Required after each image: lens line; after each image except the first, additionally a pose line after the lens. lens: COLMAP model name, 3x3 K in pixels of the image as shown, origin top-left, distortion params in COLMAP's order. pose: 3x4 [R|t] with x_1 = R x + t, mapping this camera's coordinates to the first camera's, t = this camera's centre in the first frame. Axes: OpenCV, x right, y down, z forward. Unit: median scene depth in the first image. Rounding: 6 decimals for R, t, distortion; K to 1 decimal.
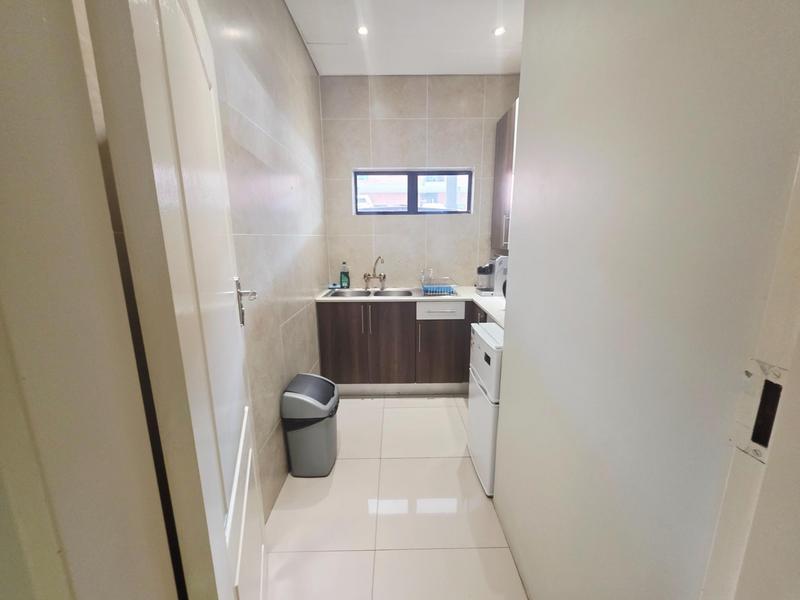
lens RADIAL K [[318.5, 0, 400.0], [0, 318.5, 300.0], [0, 0, 1]] dist [0.001729, -0.000280]
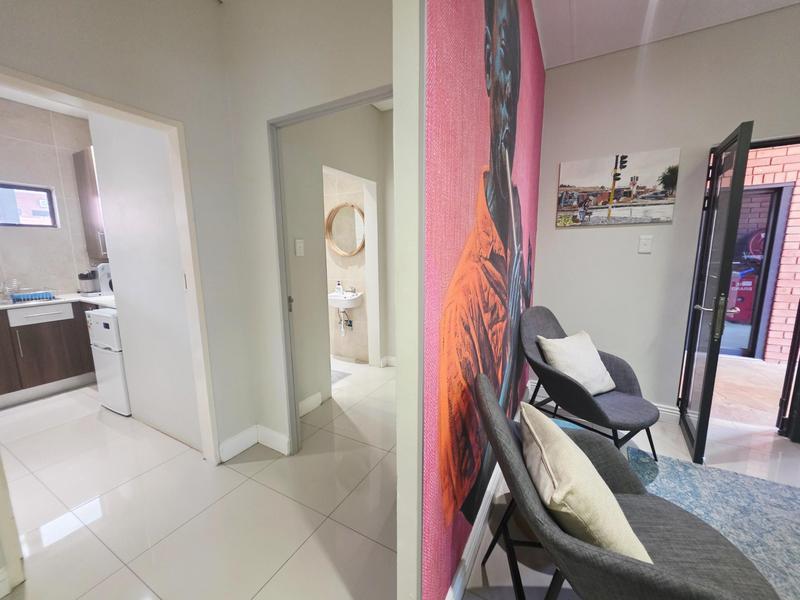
lens RADIAL K [[318.5, 0, 400.0], [0, 318.5, 300.0], [0, 0, 1]] dist [0.001729, -0.000280]
pose [[0.490067, -0.134630, 0.861225, -0.202995], [0.176598, 0.982847, 0.053152, 0.139957], [-0.853608, 0.126043, 0.505436, -0.600499]]
